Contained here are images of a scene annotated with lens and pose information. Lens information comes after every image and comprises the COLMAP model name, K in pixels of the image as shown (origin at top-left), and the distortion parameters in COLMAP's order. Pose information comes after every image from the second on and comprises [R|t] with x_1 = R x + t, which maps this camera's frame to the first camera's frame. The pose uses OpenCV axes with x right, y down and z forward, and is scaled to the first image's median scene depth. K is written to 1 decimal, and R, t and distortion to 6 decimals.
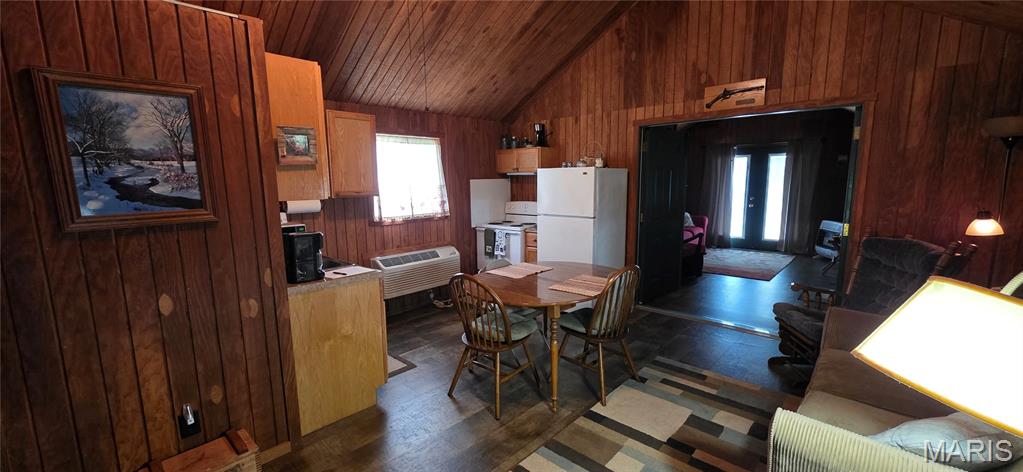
lens RADIAL K [[408.9, 0, 507.4], [0, 408.9, 239.2], [0, 0, 1]] dist [0.001062, 0.000240]
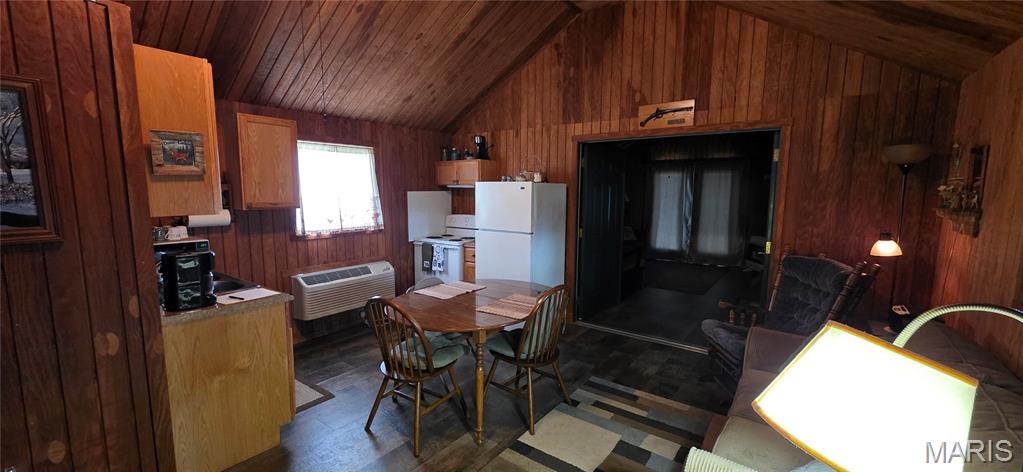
lens RADIAL K [[408.9, 0, 506.8], [0, 408.9, 239.8], [0, 0, 1]] dist [0.001062, 0.000240]
pose [[0.993927, 0.005349, 0.109912, 0.068502], [-0.002782, 0.999720, -0.023494, -0.021189], [-0.110007, 0.023046, 0.993664, 0.052253]]
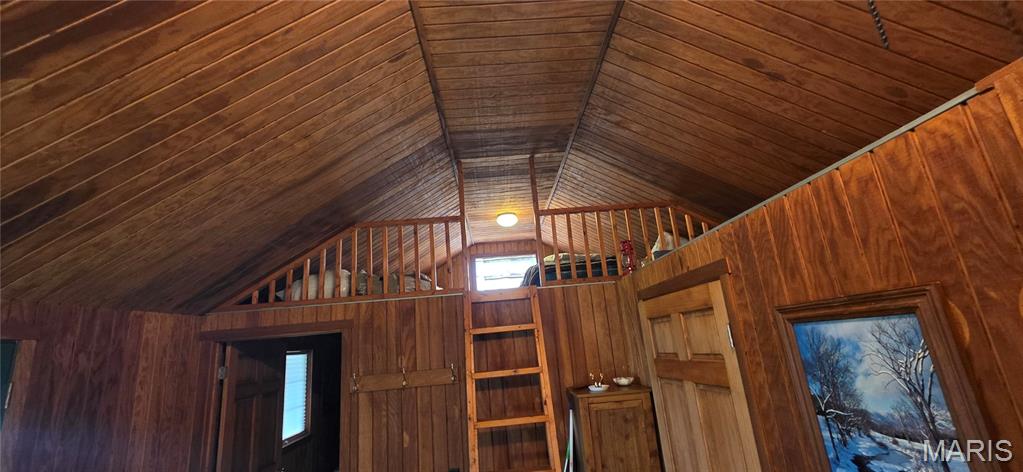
lens RADIAL K [[408.9, 0, 508.6], [0, 408.9, 236.5], [0, 0, 1]] dist [0.001062, 0.000240]
pose [[-0.707638, -0.103696, -0.698925, -0.050810], [-0.010459, 0.990601, -0.136381, -0.239491], [0.706498, -0.089198, -0.702072, 0.658113]]
